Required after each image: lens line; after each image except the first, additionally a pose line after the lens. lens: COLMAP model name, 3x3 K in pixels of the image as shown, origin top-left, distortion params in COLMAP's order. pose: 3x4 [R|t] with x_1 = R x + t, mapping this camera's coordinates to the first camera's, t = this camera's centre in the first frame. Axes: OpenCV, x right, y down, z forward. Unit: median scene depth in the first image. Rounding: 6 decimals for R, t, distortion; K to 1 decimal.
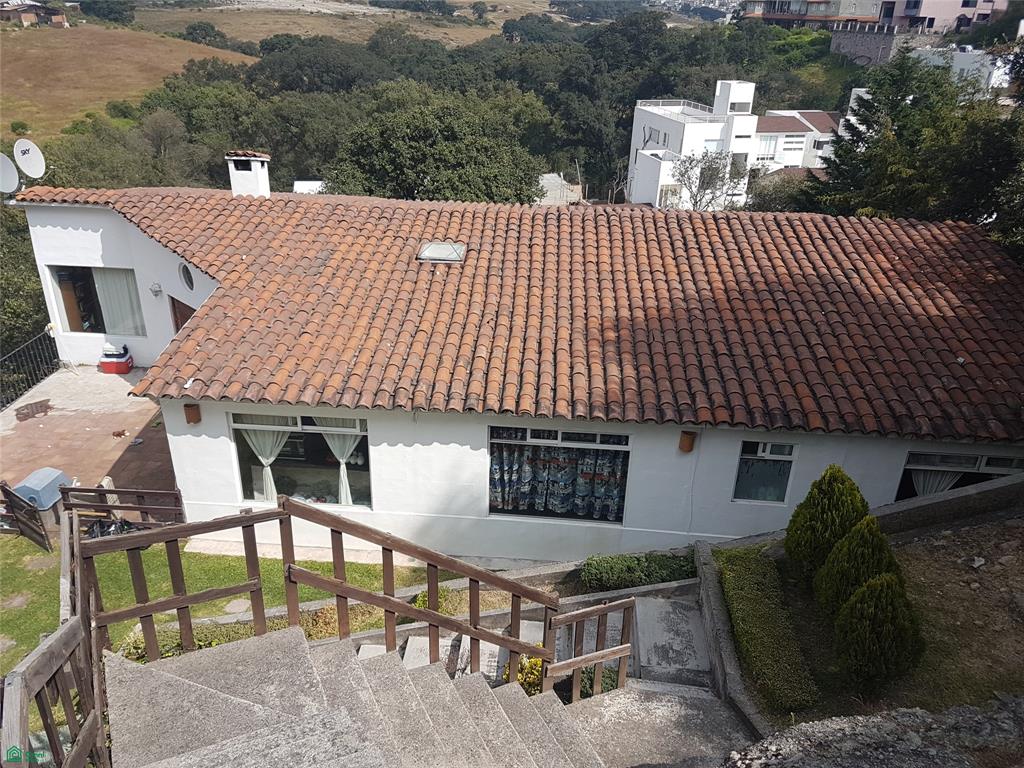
lens RADIAL K [[816.2, 0, 527.8], [0, 816.2, 368.4], [0, 0, 1]] dist [0.048019, -0.066847]
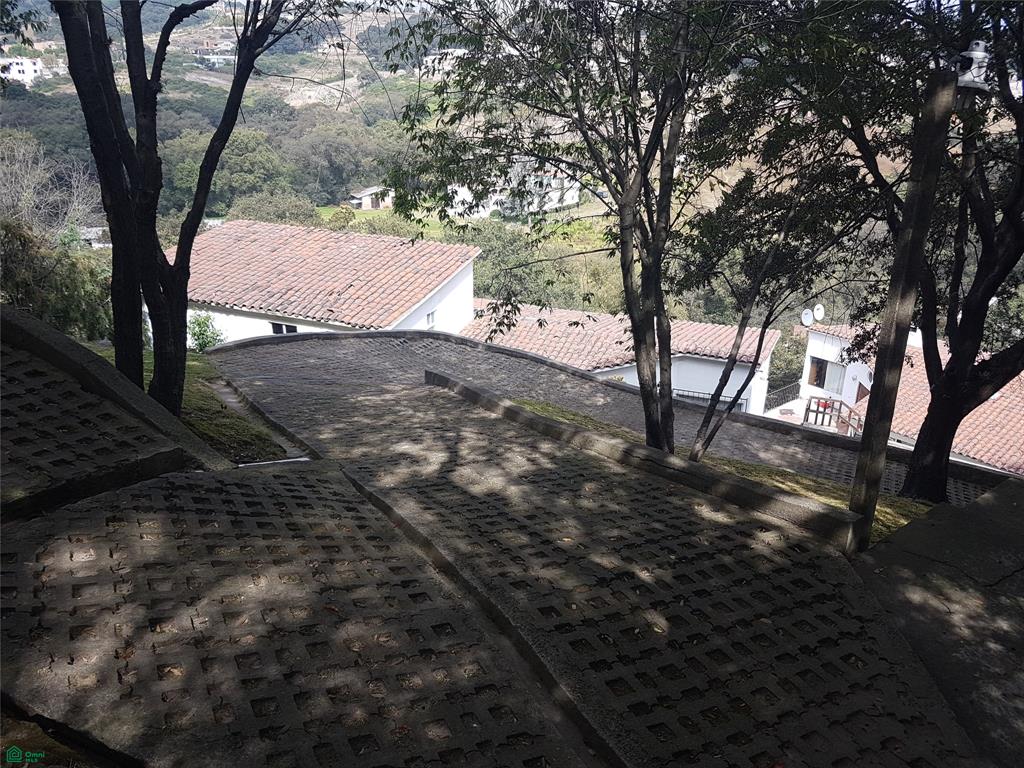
lens RADIAL K [[816.2, 0, 507.6], [0, 816.2, 408.4], [0, 0, 1]] dist [0.048019, -0.066847]
pose [[0.692551, 0.274427, -0.667130, 0.400494], [-0.298249, 0.950995, 0.081583, 0.080094], [0.656826, 0.142471, 0.740460, -1.223407]]
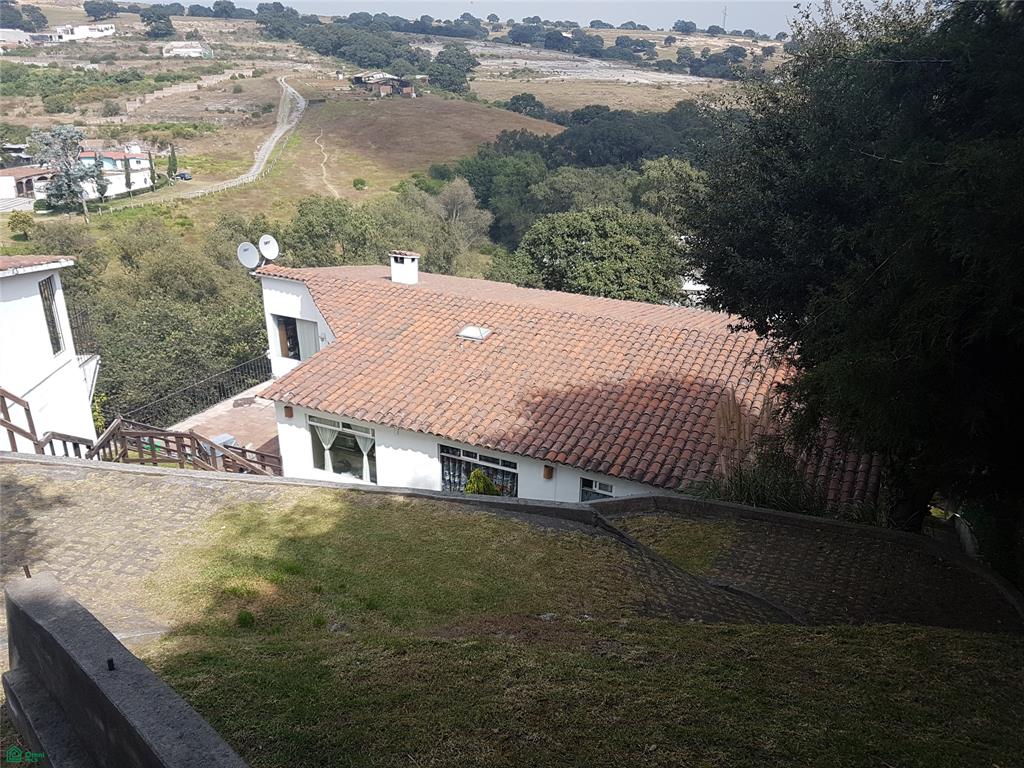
lens RADIAL K [[816.2, 0, 526.8], [0, 816.2, 396.2], [0, 0, 1]] dist [0.048019, -0.066847]
pose [[0.935204, 0.131512, -0.328782, 0.401512], [-0.144565, 0.989374, -0.015460, -0.015366], [0.323256, 0.061989, 0.944279, -0.307316]]
